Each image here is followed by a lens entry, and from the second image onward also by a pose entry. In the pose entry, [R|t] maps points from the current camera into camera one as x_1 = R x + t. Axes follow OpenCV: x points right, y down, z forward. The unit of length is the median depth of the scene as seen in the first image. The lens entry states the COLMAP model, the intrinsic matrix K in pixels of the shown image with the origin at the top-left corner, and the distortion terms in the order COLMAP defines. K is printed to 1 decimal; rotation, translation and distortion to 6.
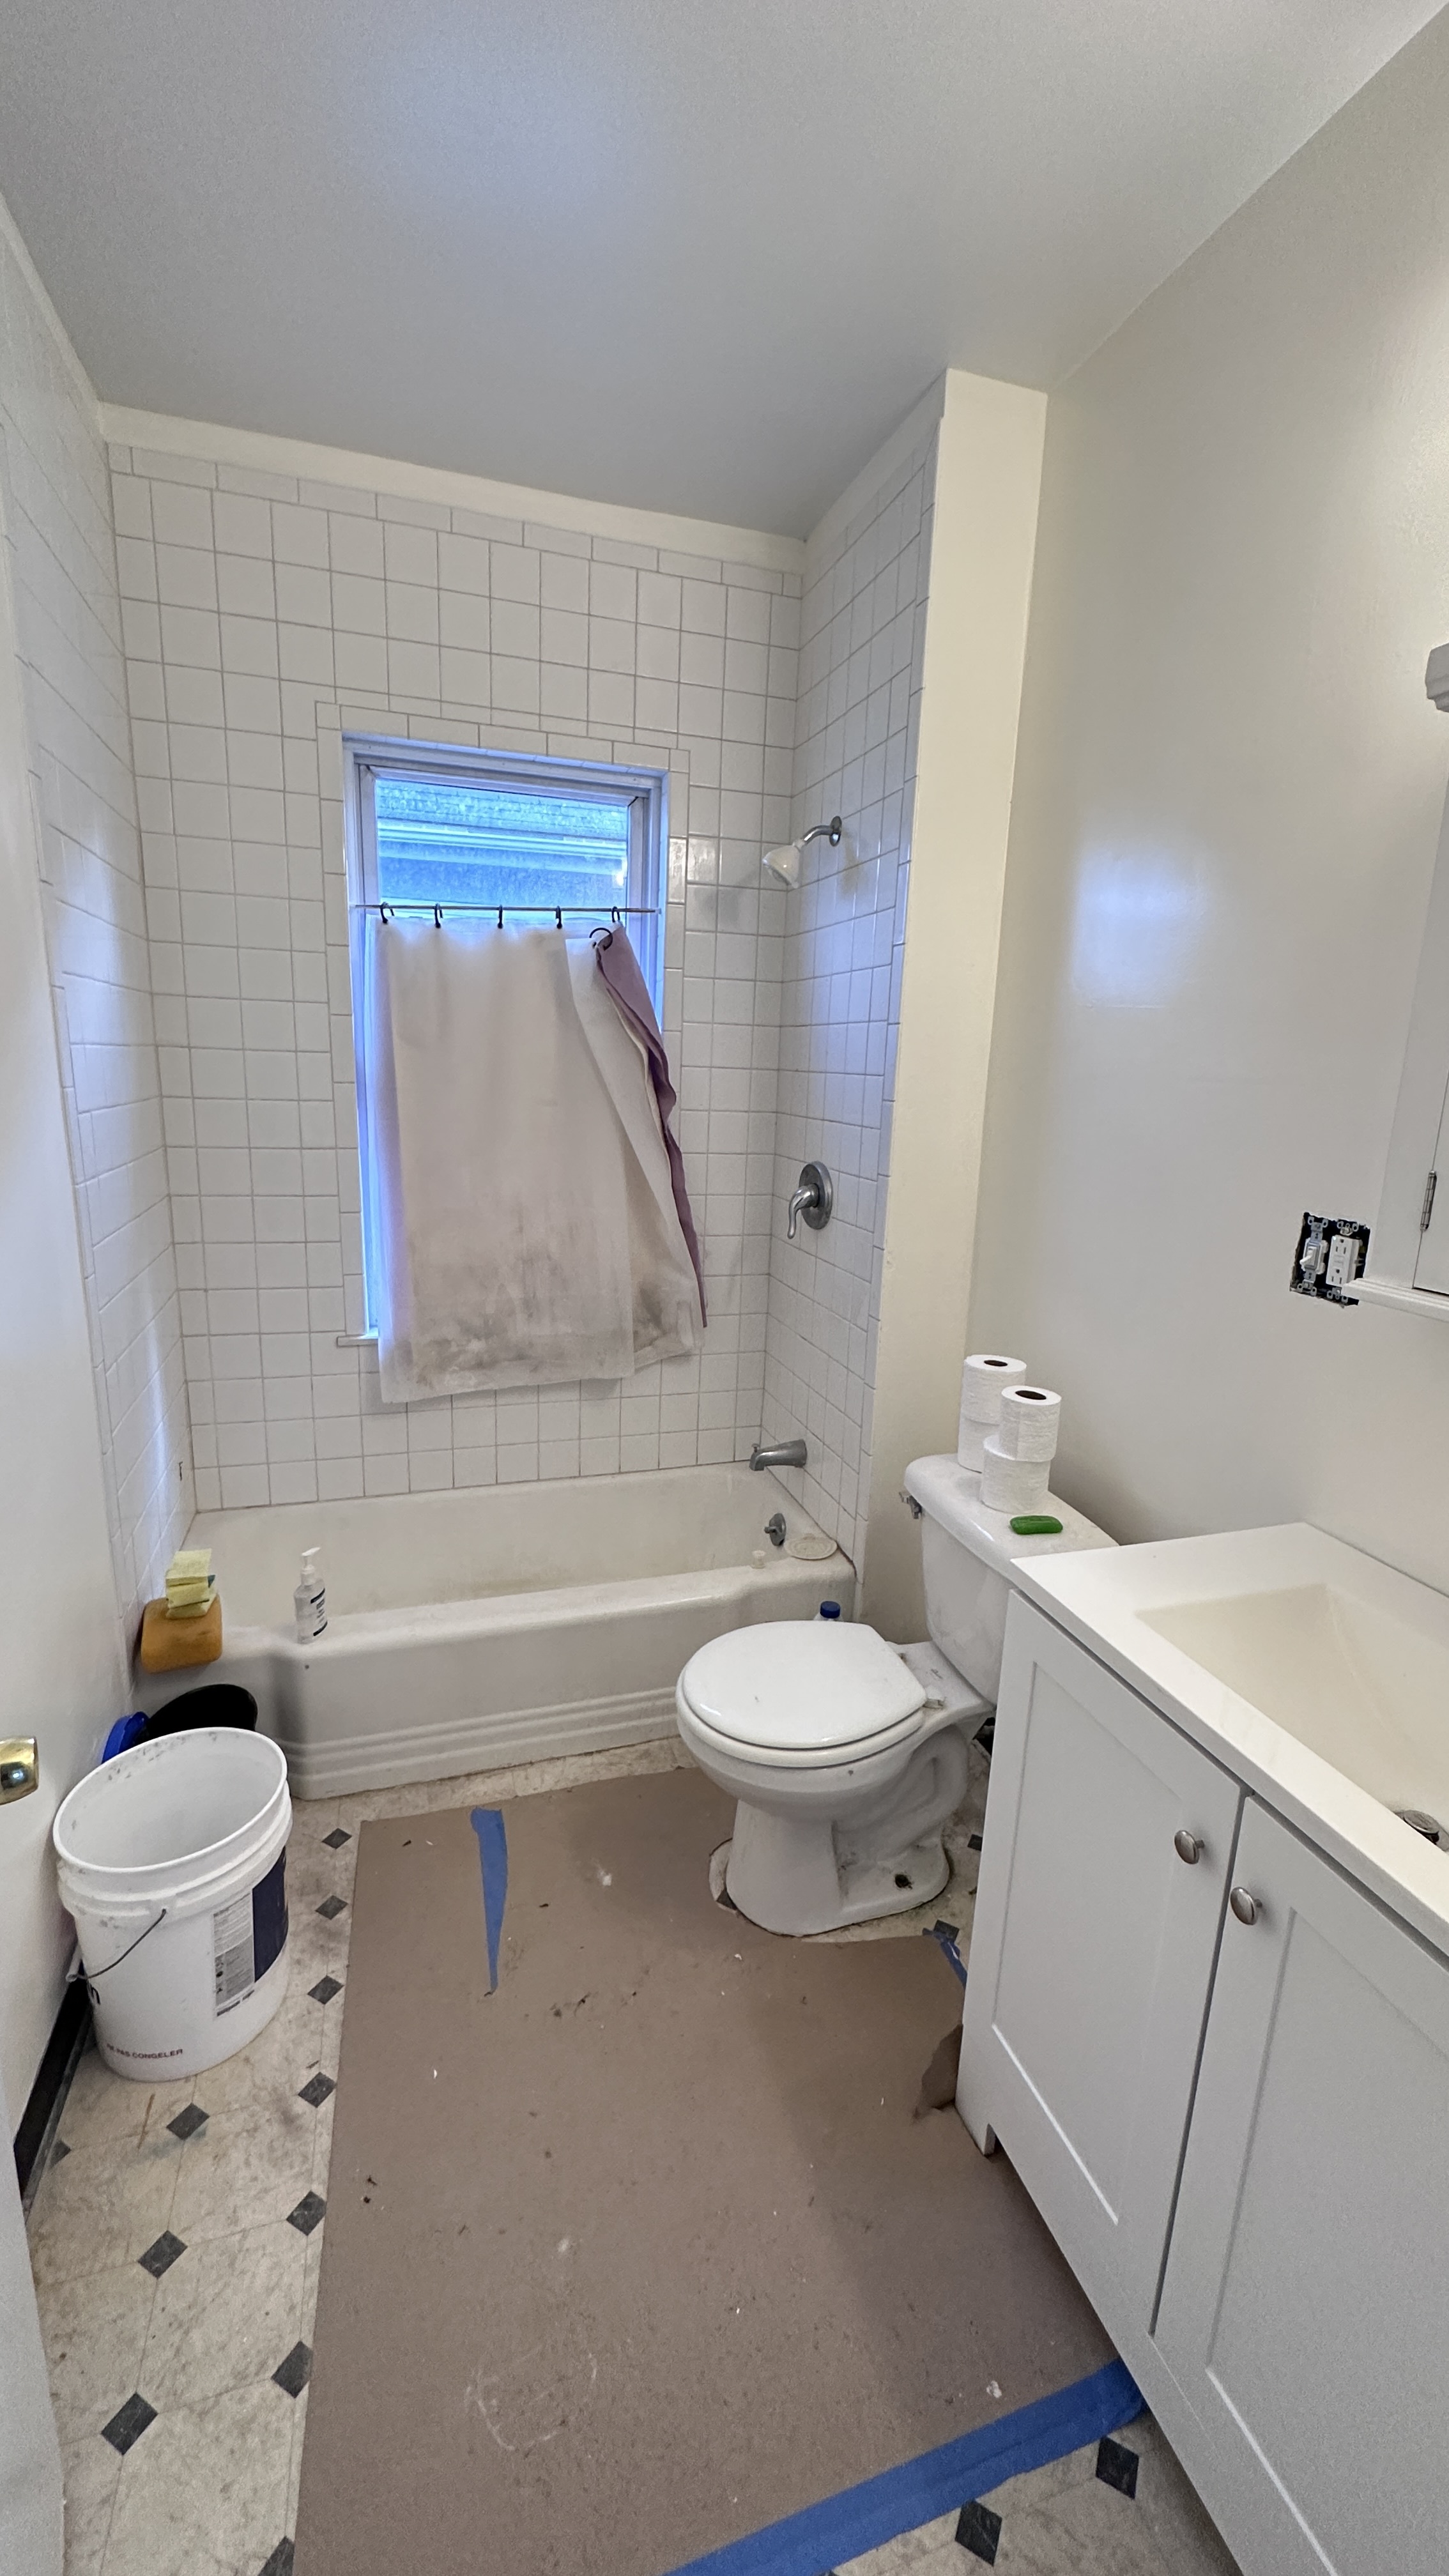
lens RADIAL K [[1033.6, 0, 730.4], [0, 1033.6, 1287.2], [0, 0, 1]] dist [0.001008, -0.000445]
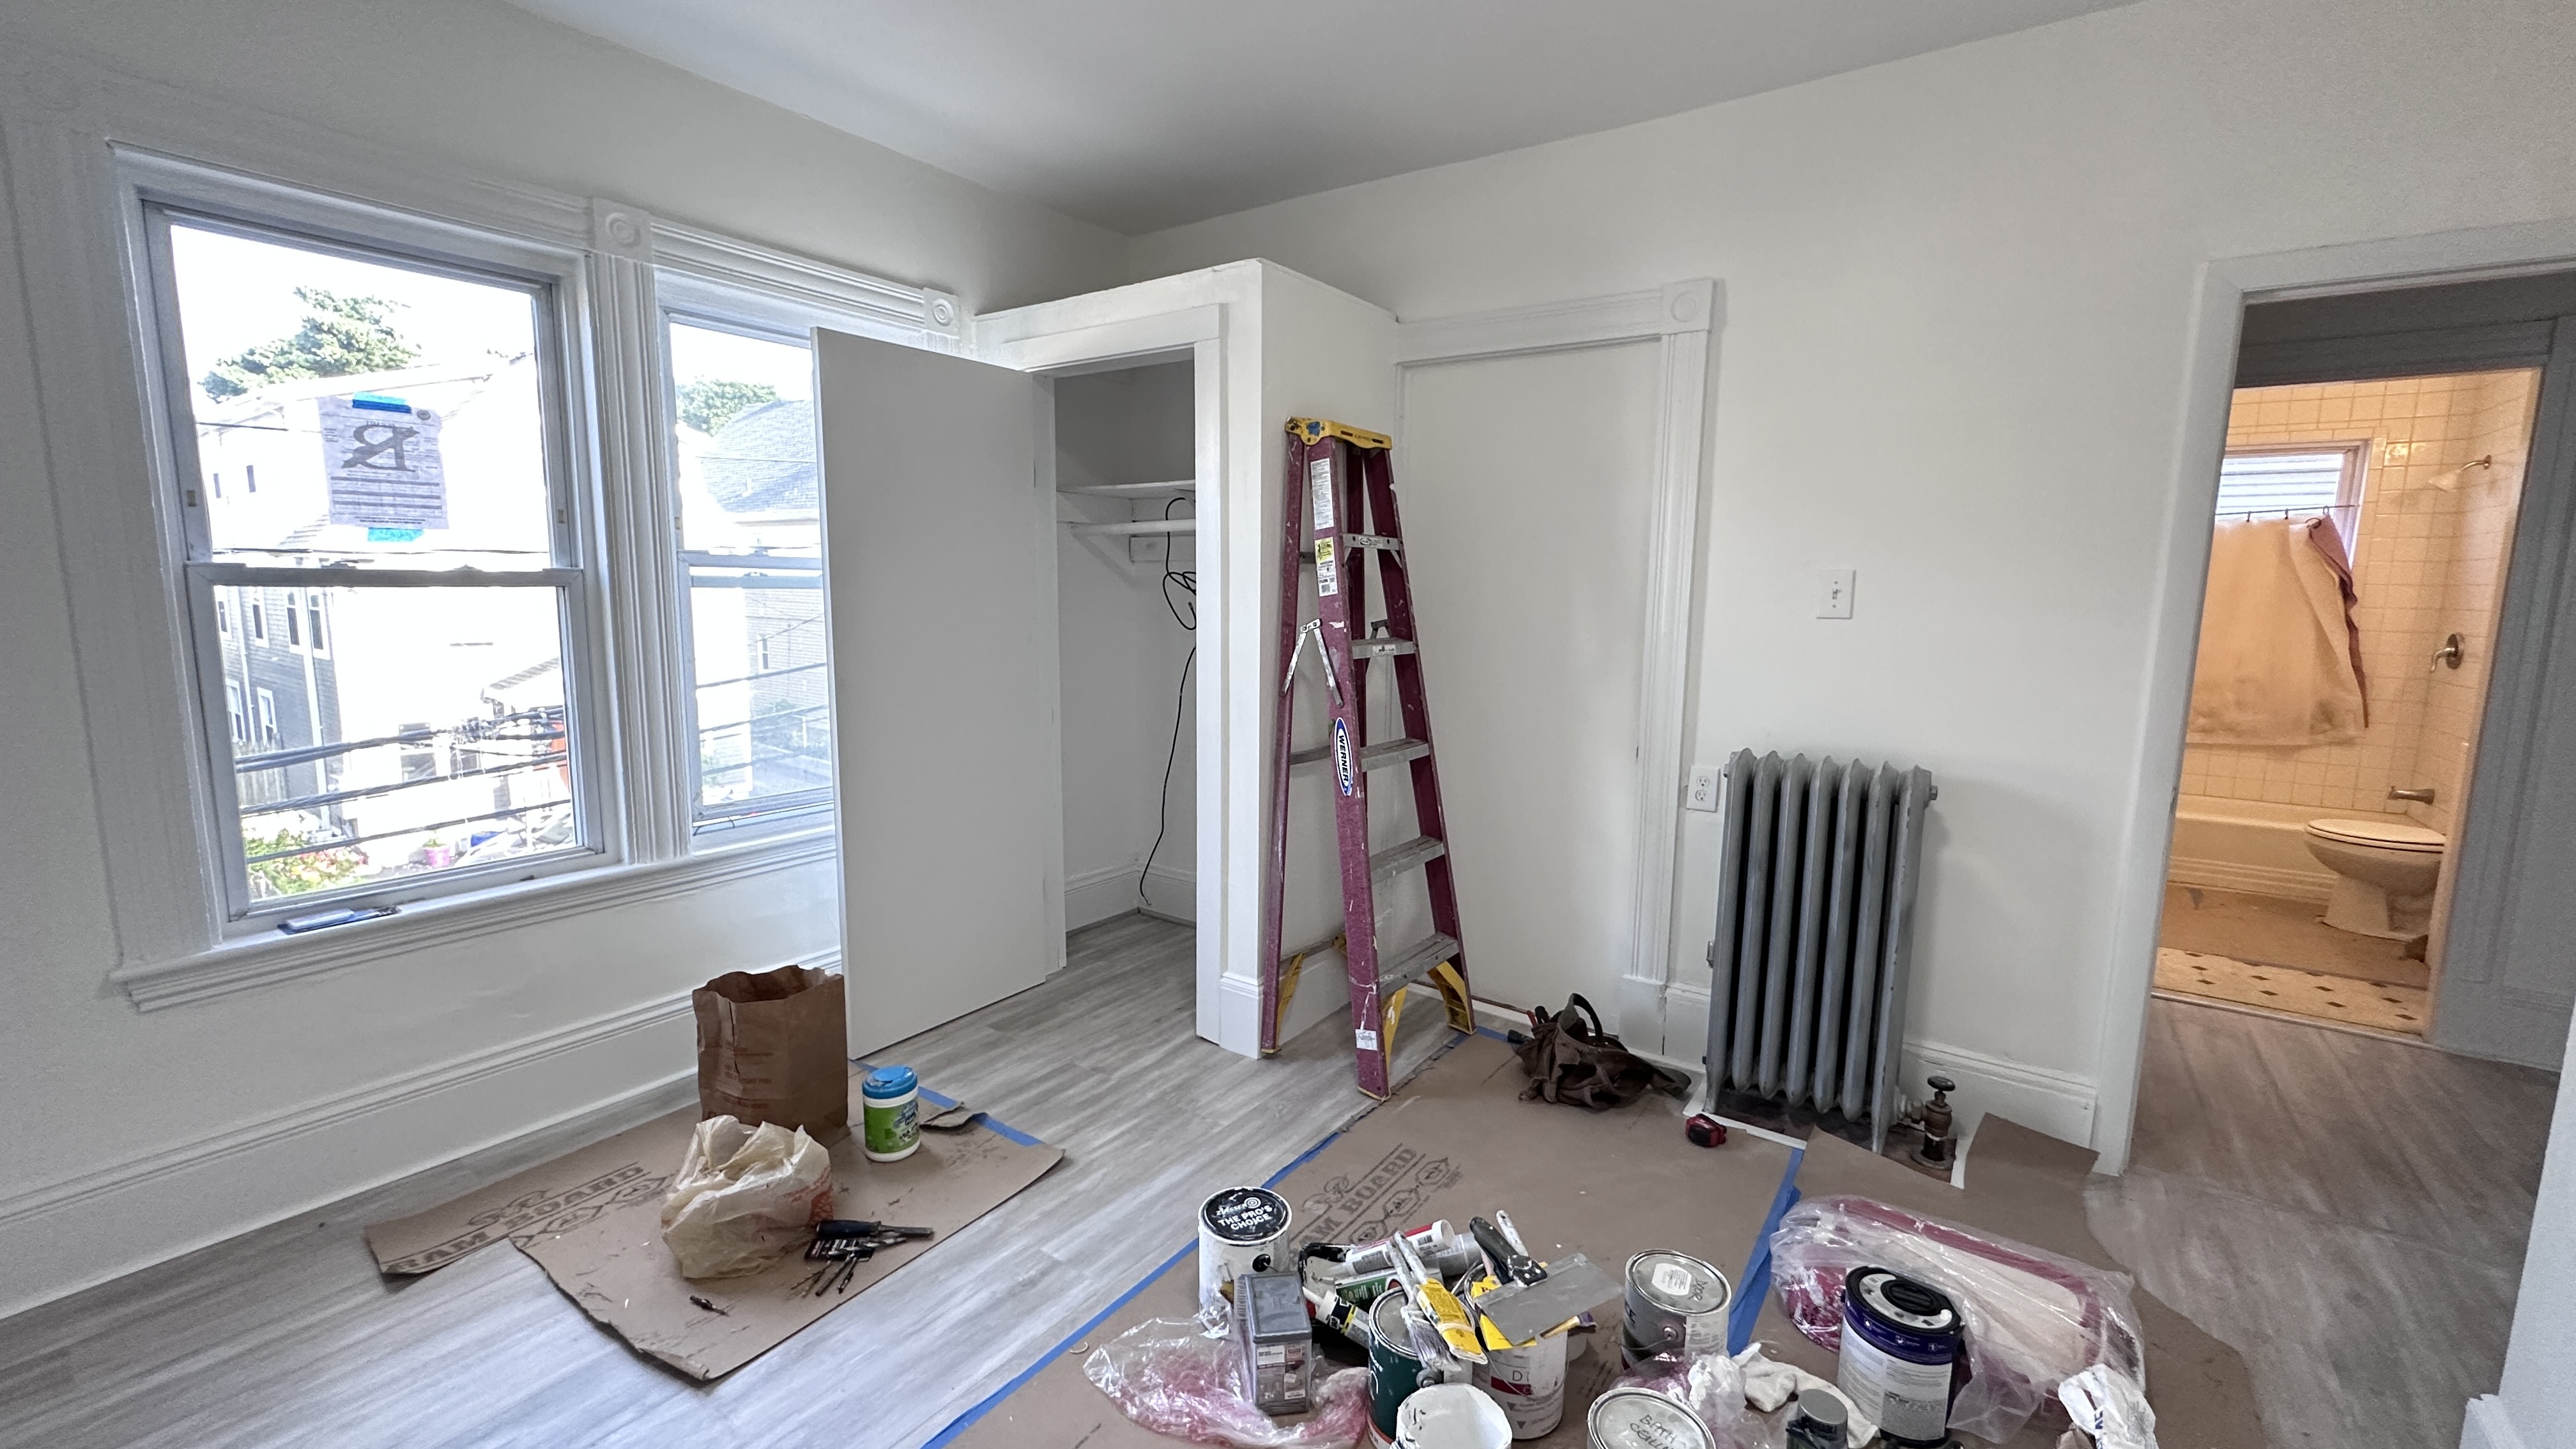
lens RADIAL K [[1033.6, 0, 1275.0], [0, 1033.6, 722.1], [0, 0, 1]] dist [0.001008, -0.000445]
pose [[0.601904, 0.077658, -0.794784, 0.275546], [-0.165008, 0.985877, -0.028634, 0.416958], [0.781335, 0.148380, 0.606217, -1.667266]]
